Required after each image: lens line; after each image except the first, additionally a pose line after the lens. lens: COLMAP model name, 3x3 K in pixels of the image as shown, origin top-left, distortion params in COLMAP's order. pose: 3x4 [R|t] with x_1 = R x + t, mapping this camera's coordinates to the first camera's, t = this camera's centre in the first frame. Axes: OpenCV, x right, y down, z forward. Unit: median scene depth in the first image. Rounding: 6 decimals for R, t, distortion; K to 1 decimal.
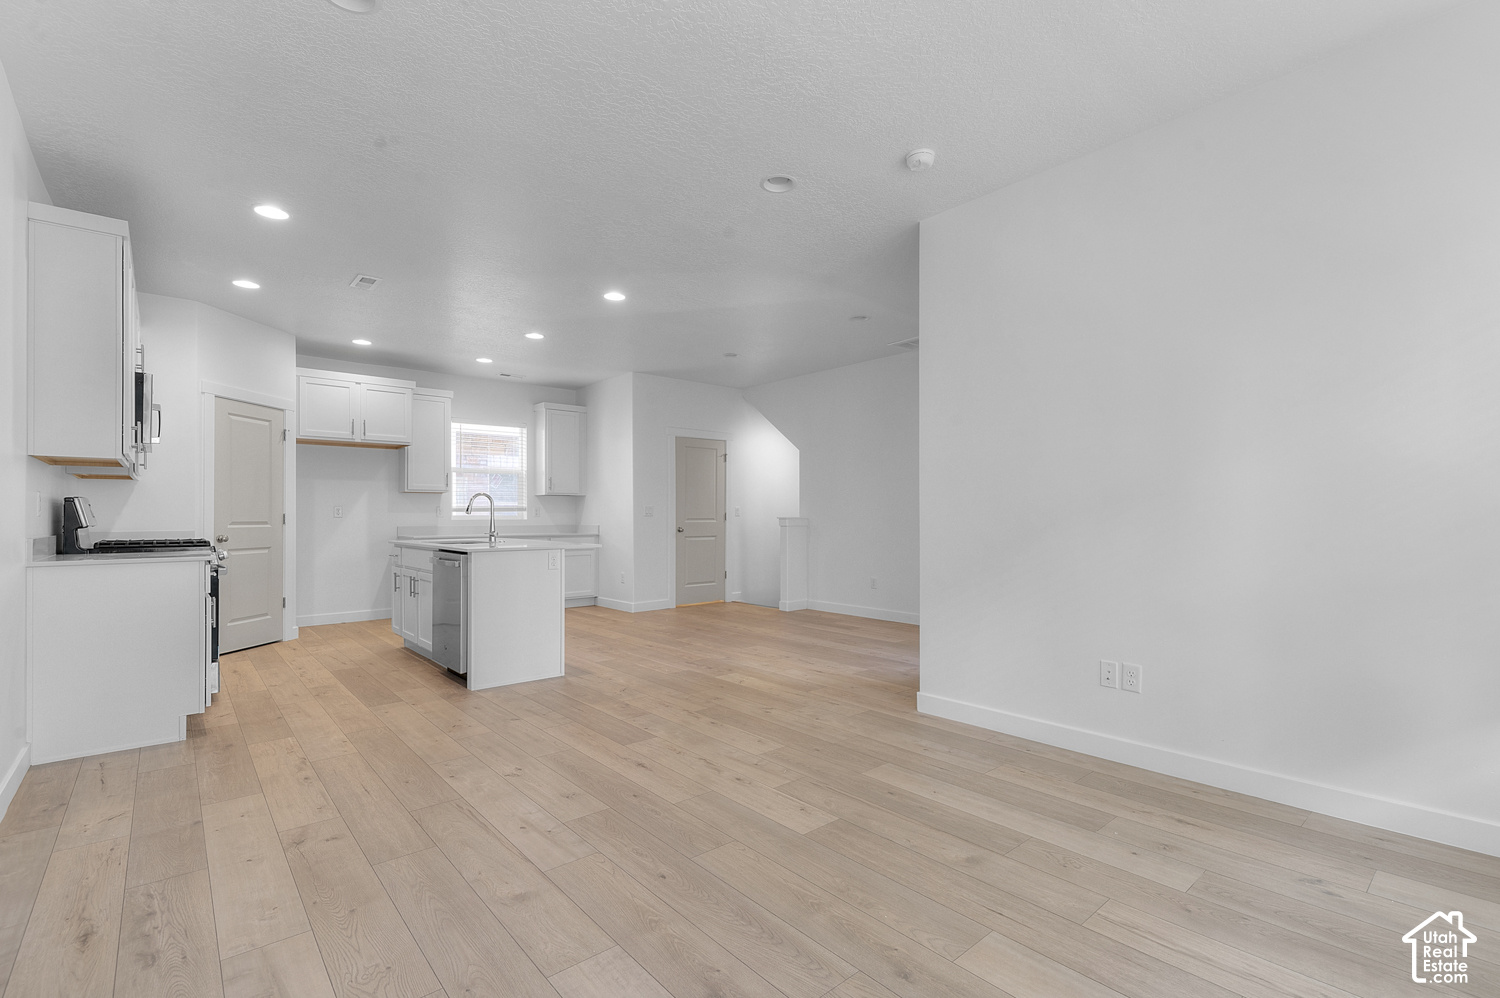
lens RADIAL K [[685.8, 0, 750.6], [0, 685.8, 507.2], [0, 0, 1]] dist [0.000094, -0.000028]
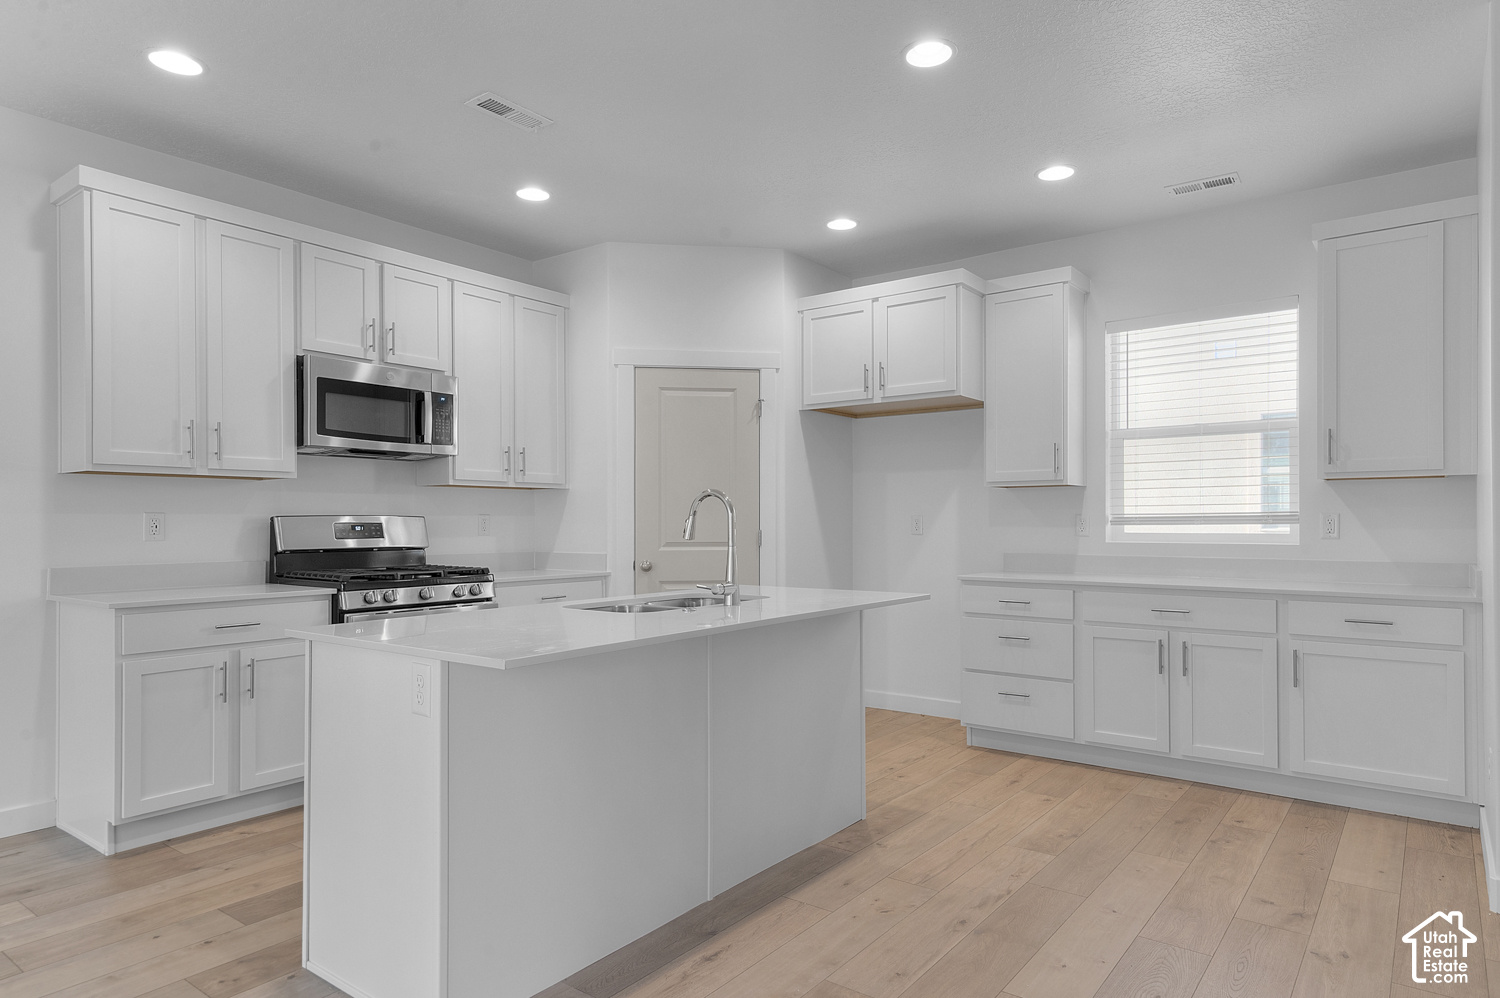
lens RADIAL K [[881.1, 0, 750.0], [0, 881.1, 506.1], [0, 0, 1]] dist [0.033739, 0.000991]
pose [[0.204499, -0.019827, -0.978666, 0.117470], [0.013023, 0.999761, -0.017534, 0.001399], [0.978780, -0.009159, 0.204709, 0.734802]]
